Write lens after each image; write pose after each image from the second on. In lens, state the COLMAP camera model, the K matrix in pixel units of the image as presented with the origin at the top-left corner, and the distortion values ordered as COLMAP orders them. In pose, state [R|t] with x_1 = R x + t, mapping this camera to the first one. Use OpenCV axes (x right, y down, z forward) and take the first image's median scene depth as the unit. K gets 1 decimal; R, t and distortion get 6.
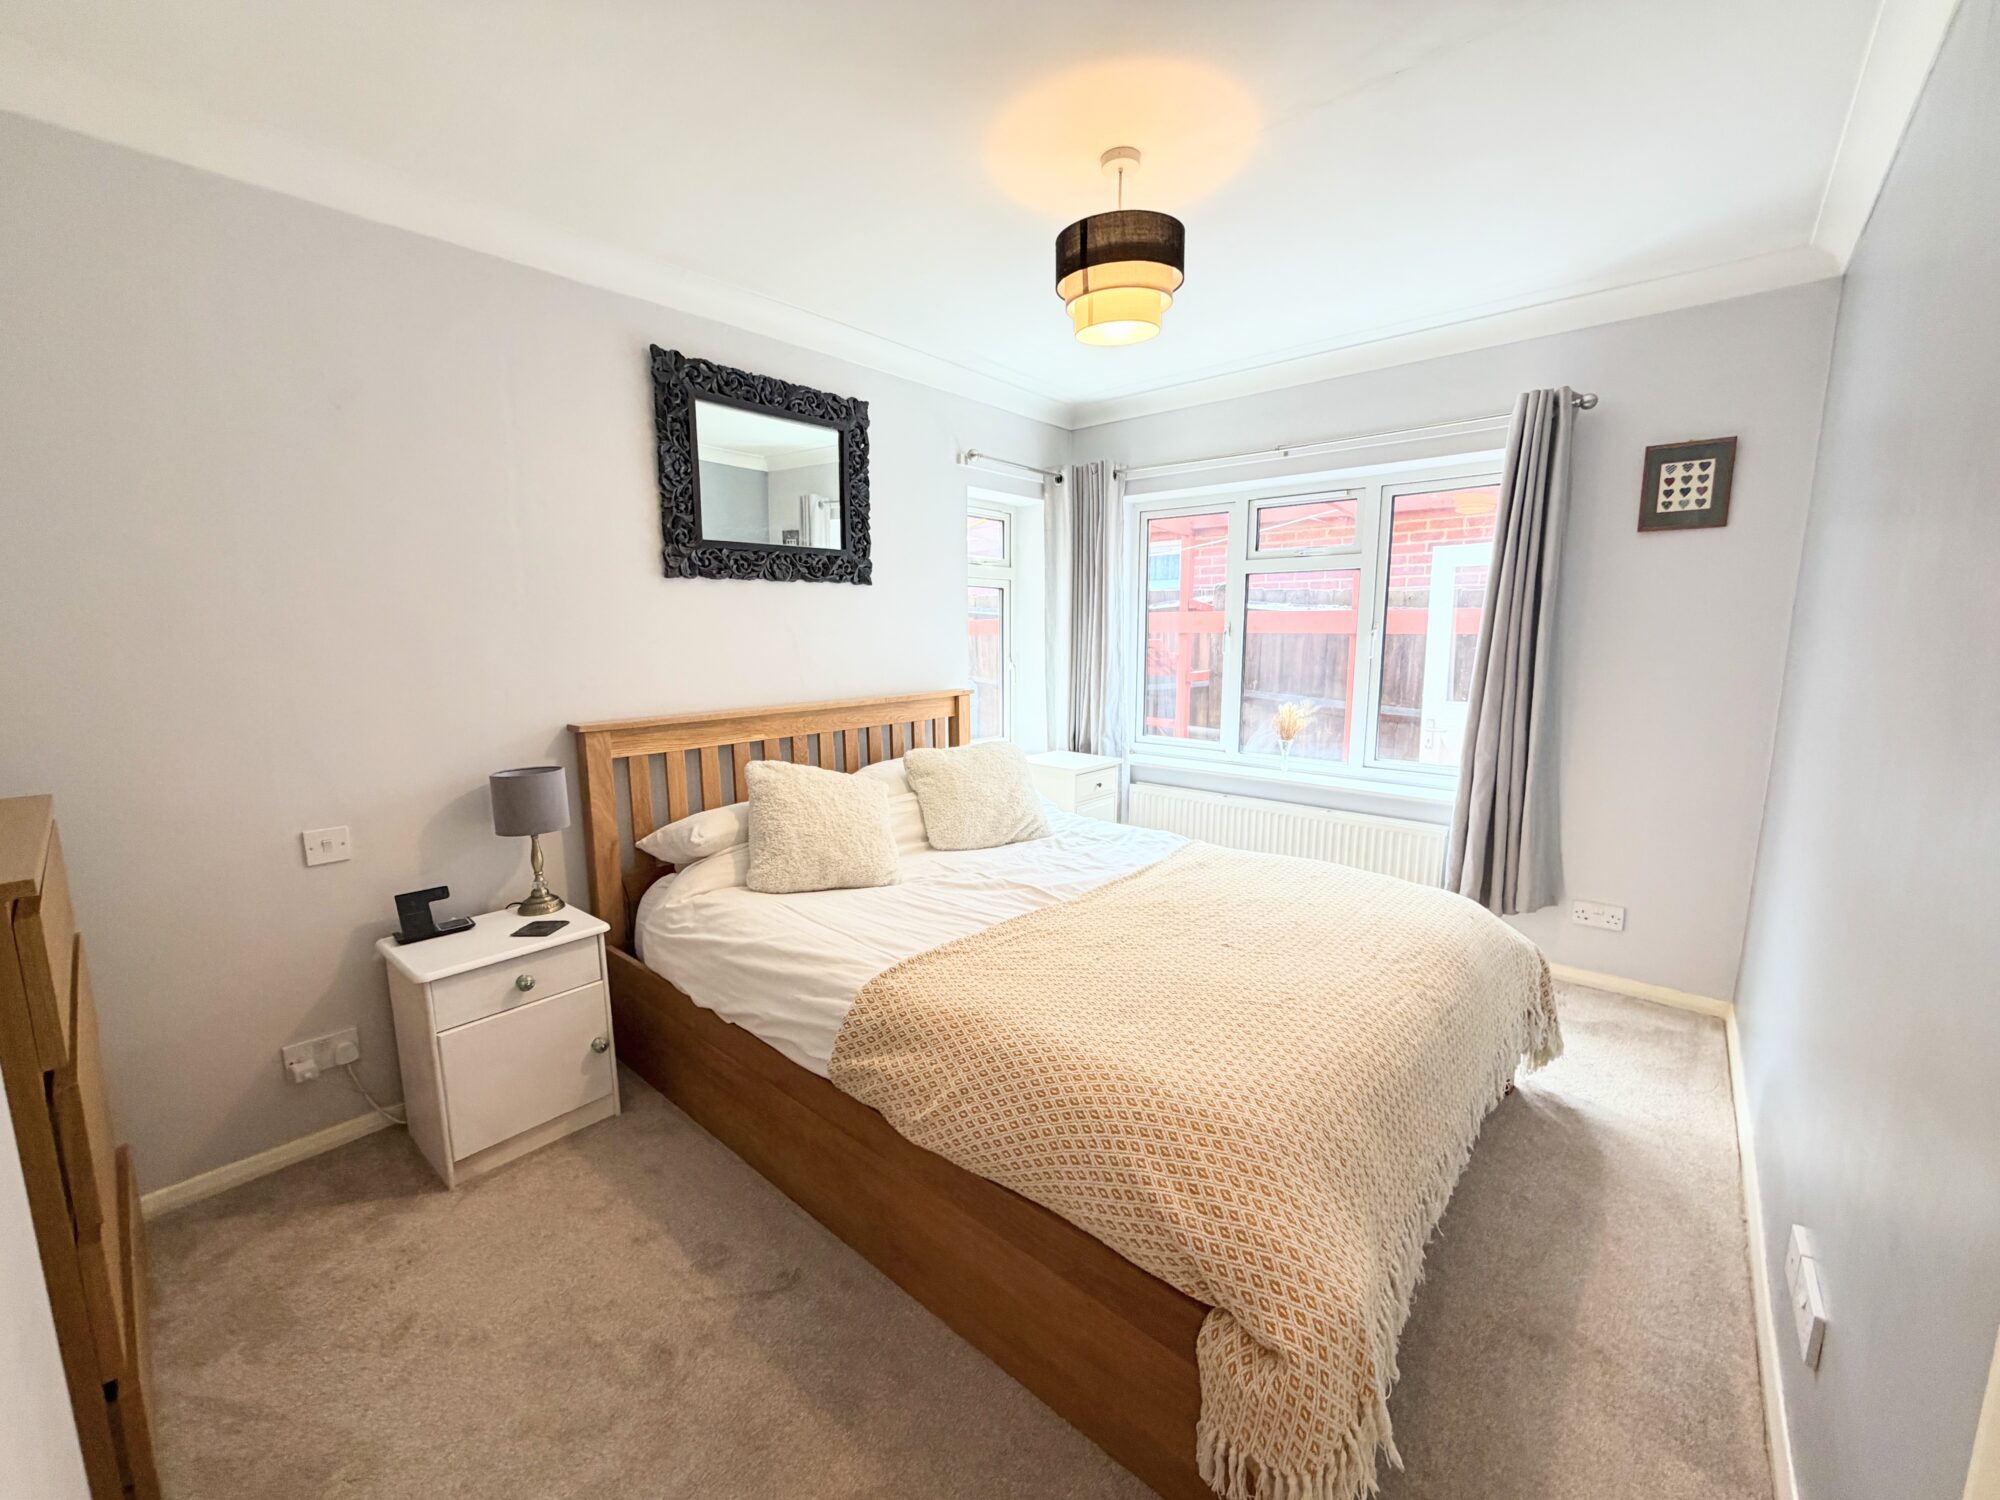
lens RADIAL K [[798.9, 0, 1003.2], [0, 798.9, 751.1], [0, 0, 1]] dist [-0.000021, 0.000161]
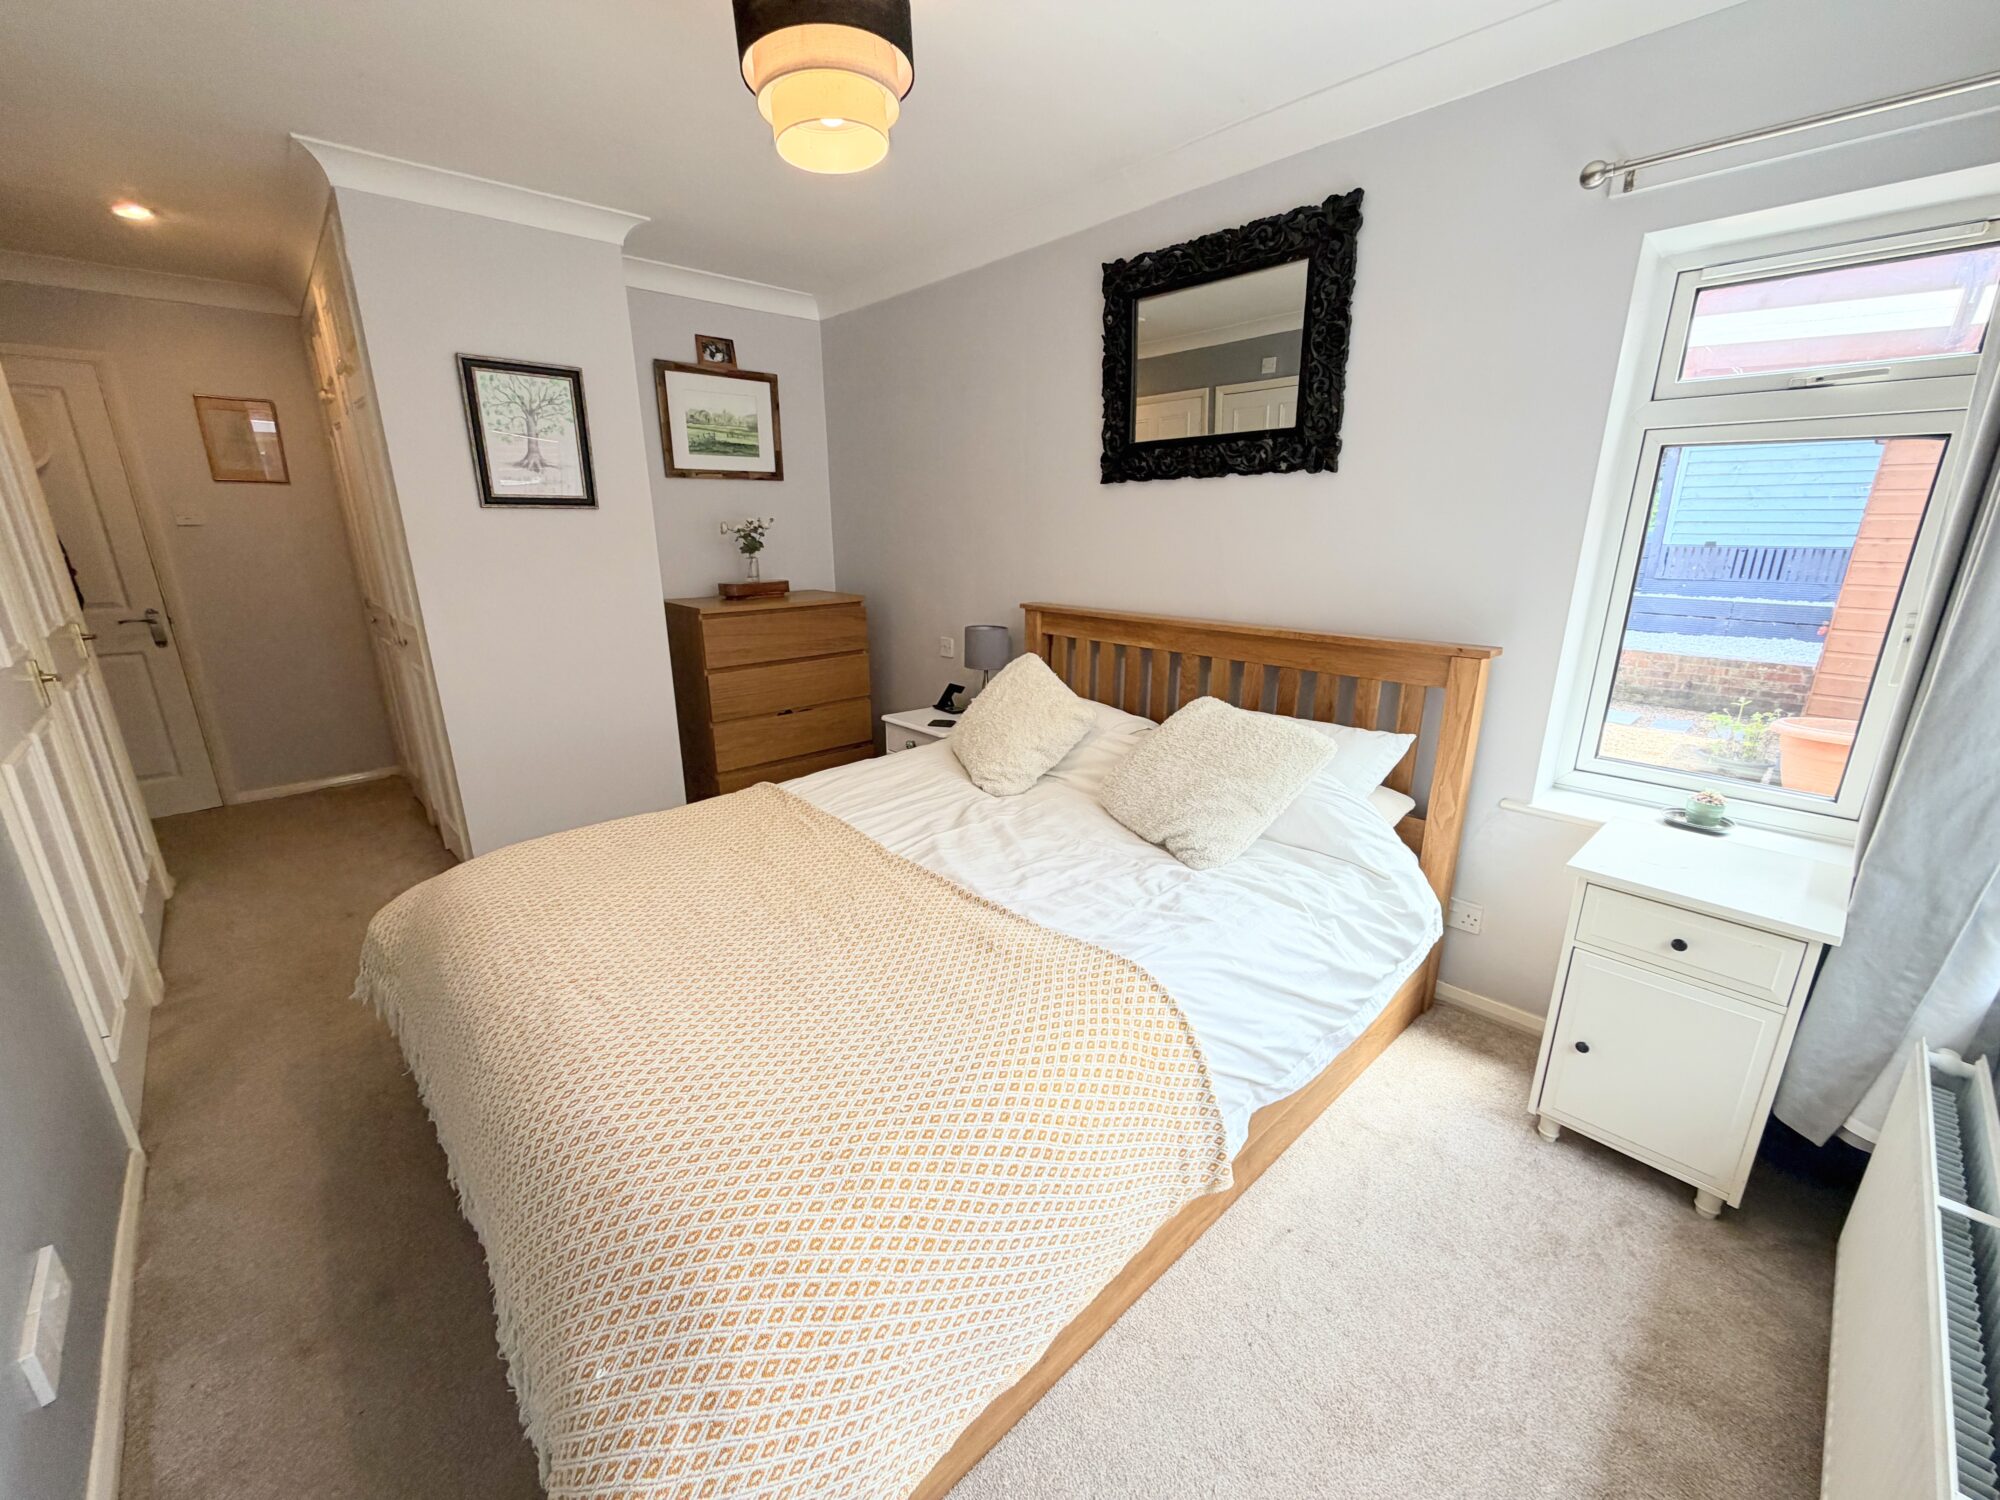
lens RADIAL K [[798.9, 0, 1004.1], [0, 798.9, 746.2], [0, 0, 1]] dist [-0.000021, 0.000161]
pose [[-0.097743, 0.271486, -0.957466, 0.681501], [-0.160967, 0.945093, 0.284410, -0.149343], [0.982108, 0.181920, -0.048676, 0.888550]]
